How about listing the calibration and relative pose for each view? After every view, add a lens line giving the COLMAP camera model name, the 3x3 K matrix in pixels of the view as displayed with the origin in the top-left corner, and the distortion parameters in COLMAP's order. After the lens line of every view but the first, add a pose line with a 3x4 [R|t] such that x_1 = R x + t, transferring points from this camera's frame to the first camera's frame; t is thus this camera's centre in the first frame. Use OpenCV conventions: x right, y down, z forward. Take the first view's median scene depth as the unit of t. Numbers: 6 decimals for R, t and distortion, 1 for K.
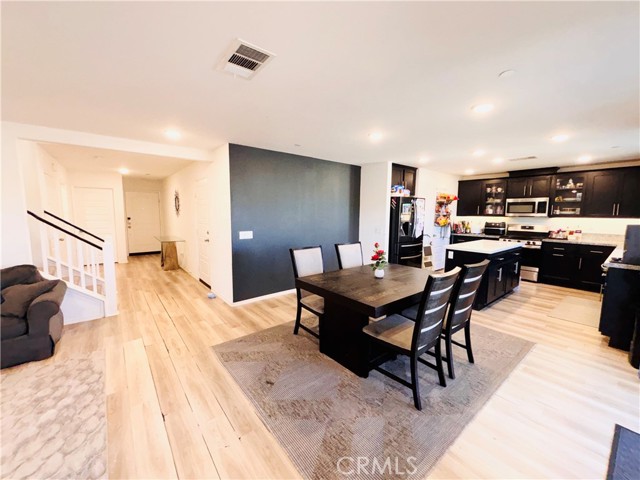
lens RADIAL K [[258.8, 0, 320.2], [0, 258.8, 239.3], [0, 0, 1]] dist [0.004023, -0.000766]
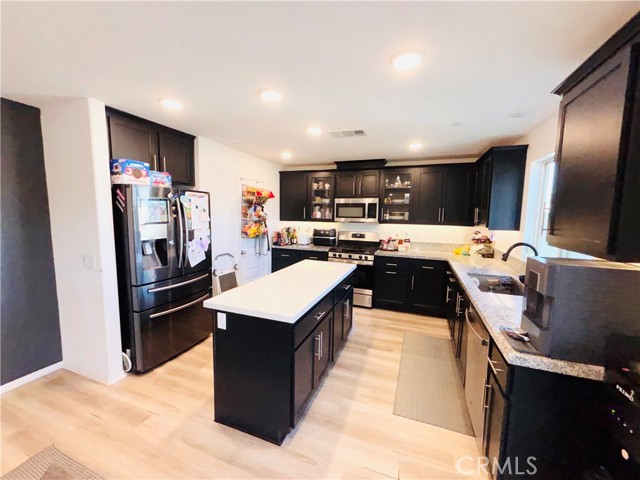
lens RADIAL K [[258.8, 0, 320.3], [0, 258.8, 239.6], [0, 0, 1]] dist [0.004023, -0.000766]
pose [[0.863804, -0.047419, 0.501591, 0.357437], [0.043422, 0.998864, 0.019650, -0.063648], [-0.501953, 0.004806, 0.864882, 0.444456]]
